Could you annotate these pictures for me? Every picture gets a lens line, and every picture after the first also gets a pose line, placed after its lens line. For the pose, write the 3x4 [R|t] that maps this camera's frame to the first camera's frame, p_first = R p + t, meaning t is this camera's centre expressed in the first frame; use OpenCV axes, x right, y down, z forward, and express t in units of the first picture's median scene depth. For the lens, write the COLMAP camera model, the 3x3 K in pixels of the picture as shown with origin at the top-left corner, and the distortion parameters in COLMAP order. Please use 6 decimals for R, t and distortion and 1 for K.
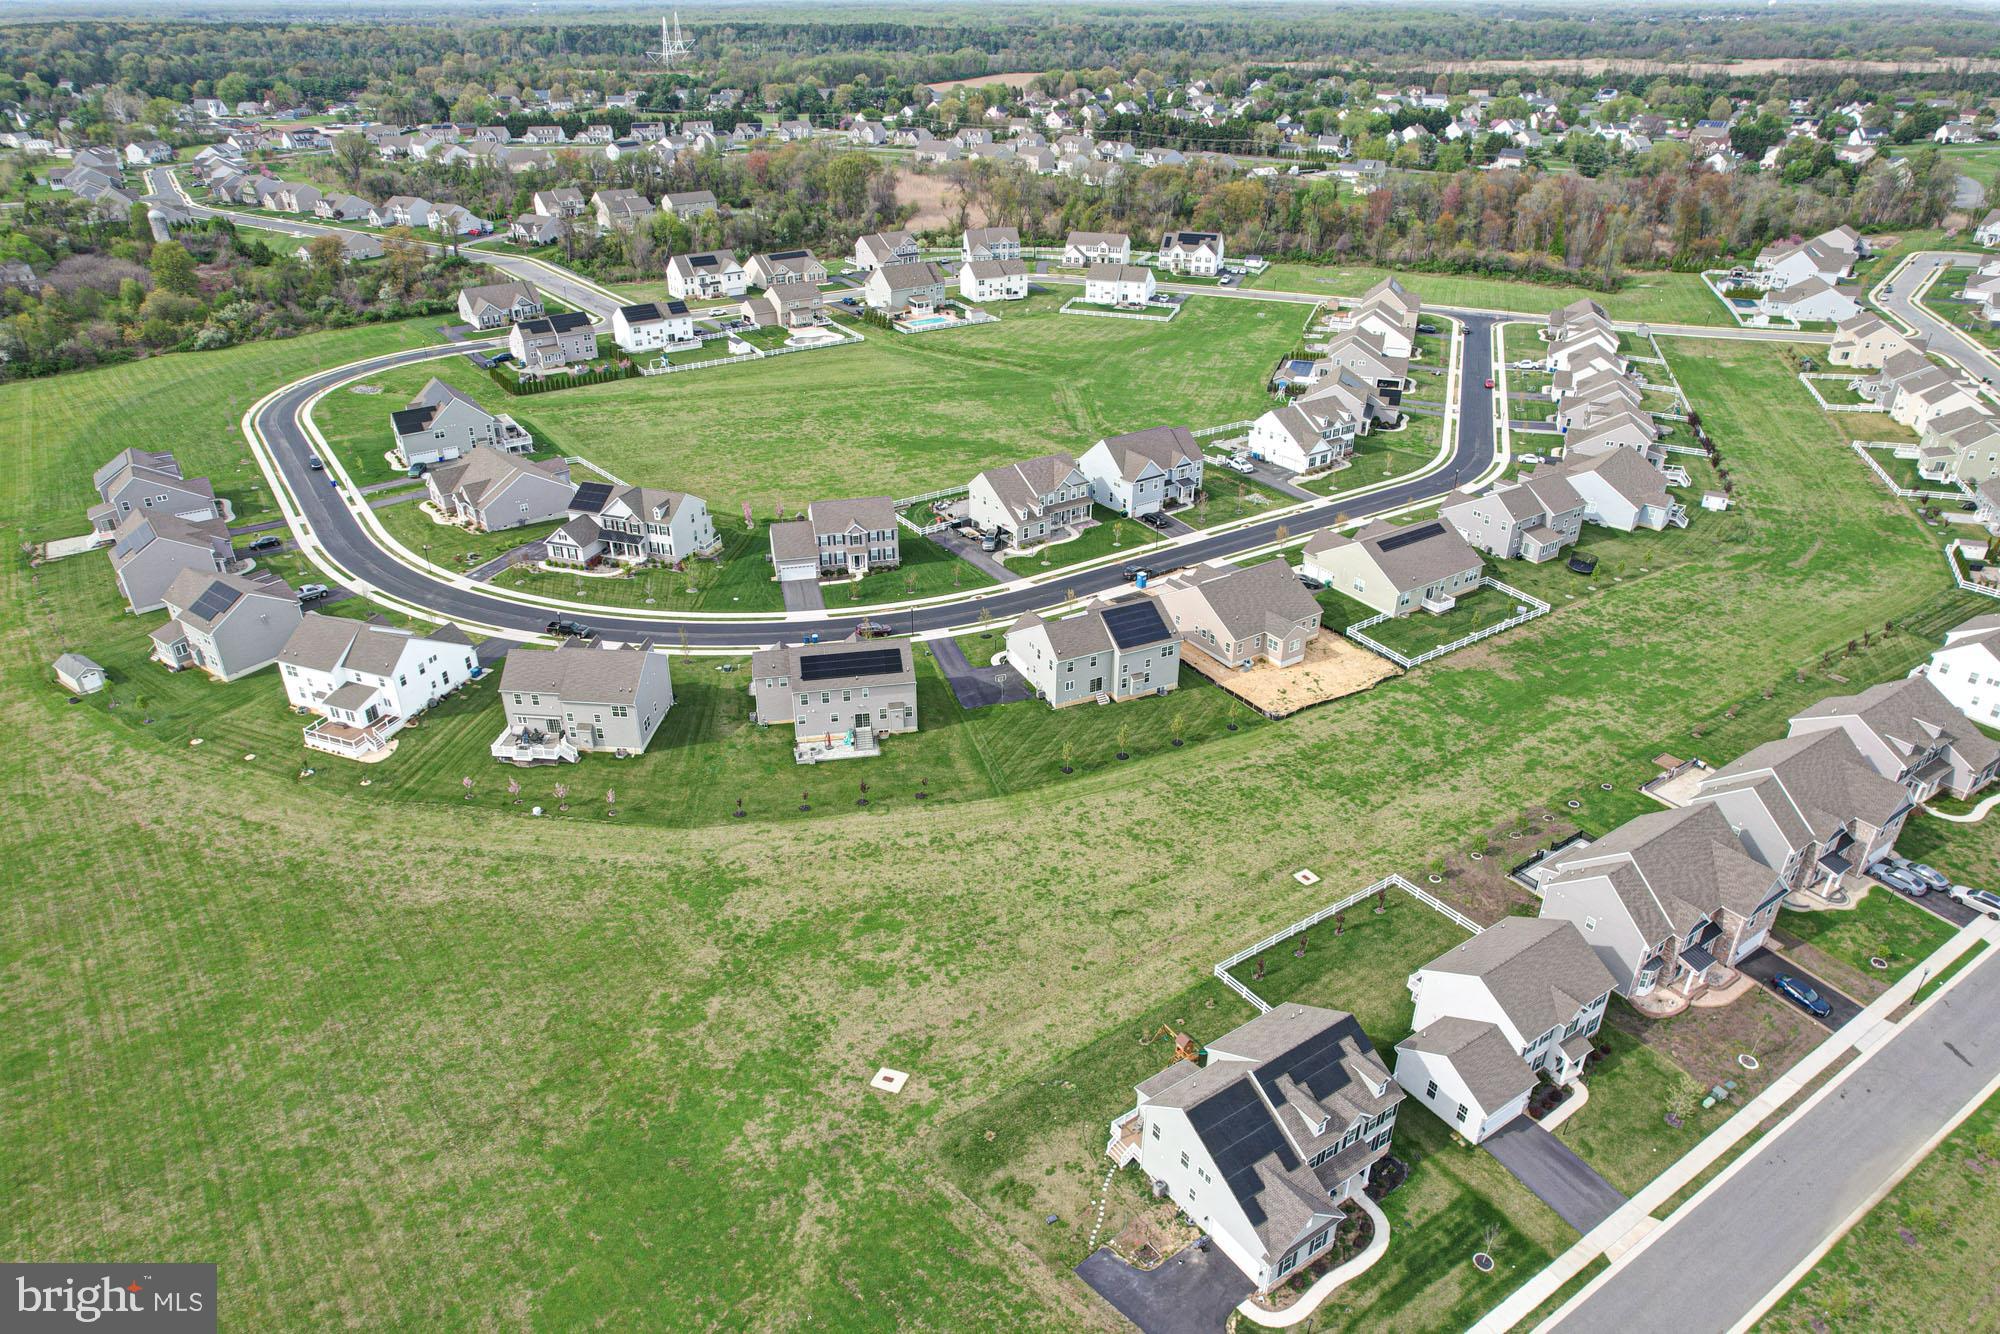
lens RADIAL K [[1287.3, 0, 992.7], [0, 1287.3, 677.6], [0, 0, 1]] dist [-0.079982, 0.073229]
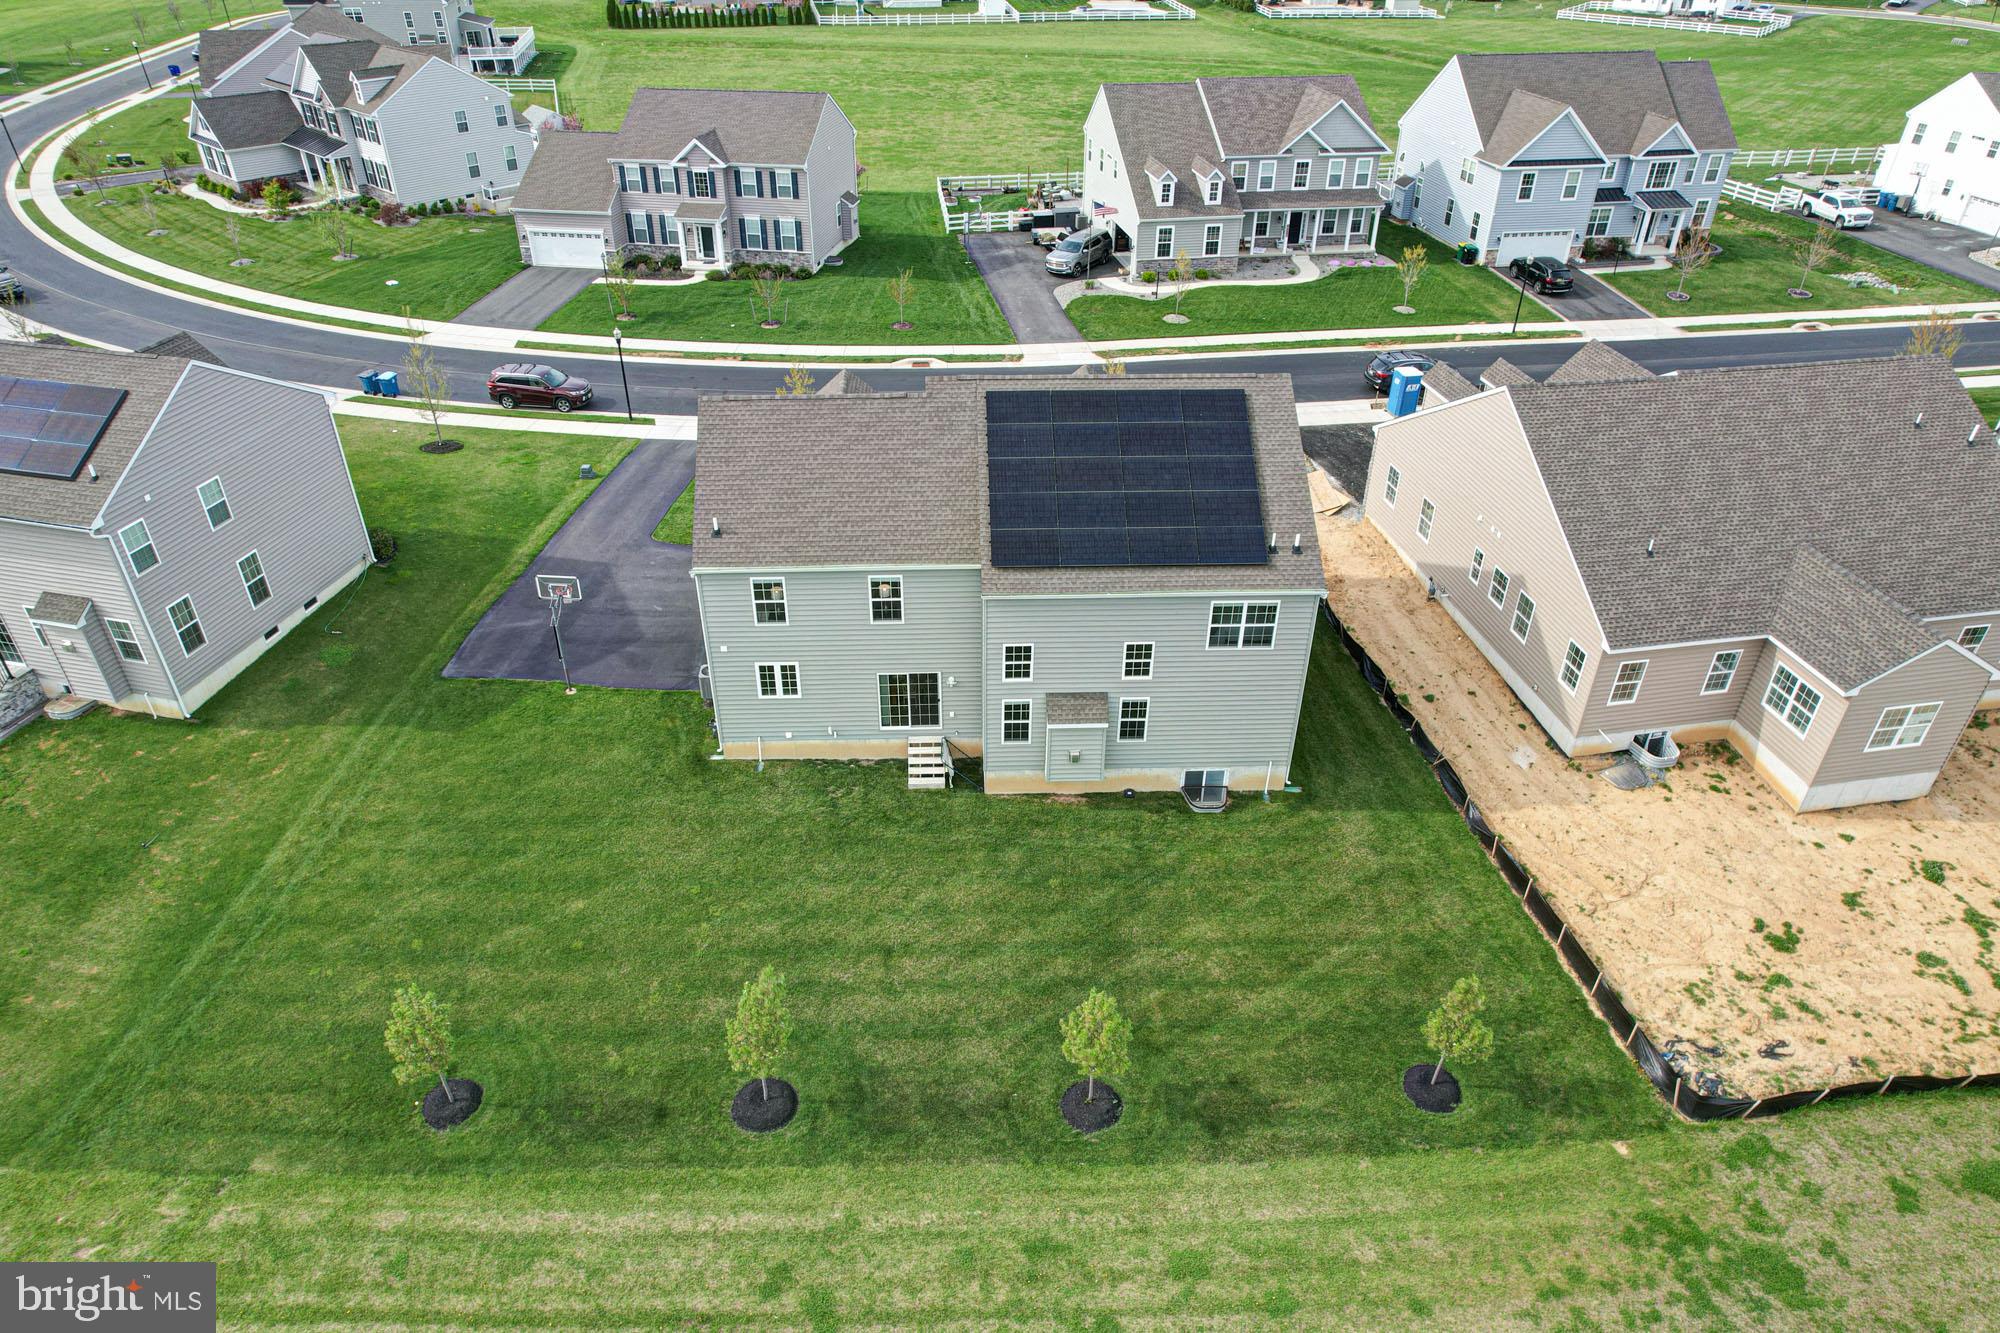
lens RADIAL K [[1285.0, 0, 994.0], [0, 1285.0, 682.1], [0, 0, 1]] dist [-0.081105, 0.078010]
pose [[0.915585, 0.230129, -0.329764, 0.161972], [-0.197192, 0.971632, 0.130562, -0.029576], [0.350456, -0.054513, 0.934991, 0.743113]]
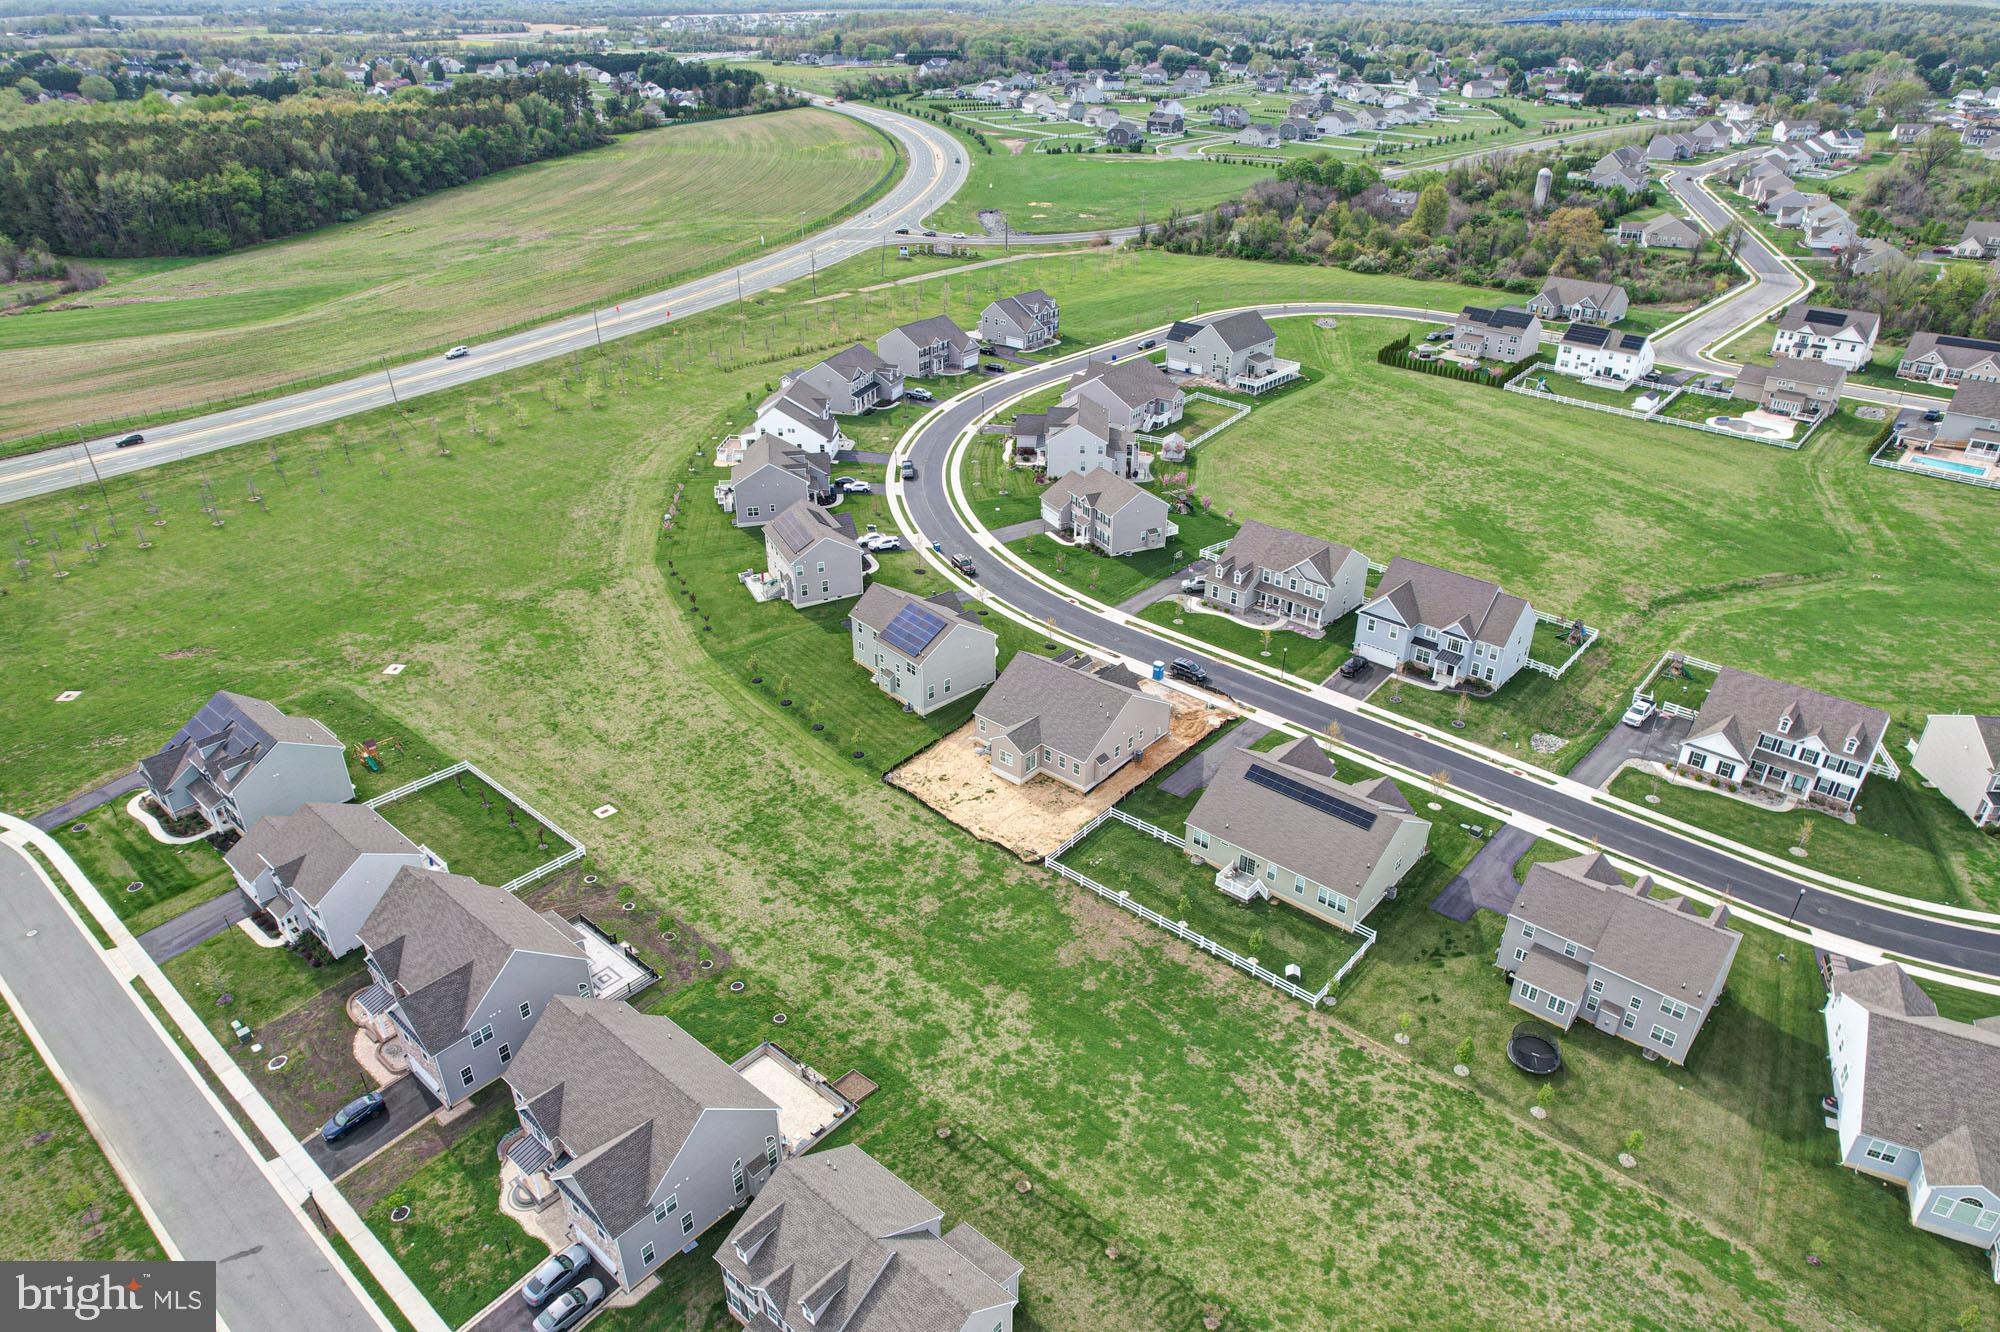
lens RADIAL K [[1287.3, 0, 992.7], [0, 1287.3, 676.6], [0, 0, 1]] dist [-0.079982, 0.073229]
pose [[0.253035, 0.472471, -0.844242, 0.913724], [-0.461495, 0.825904, 0.323889, -0.336004], [0.850291, 0.307658, 0.427026, 0.610906]]
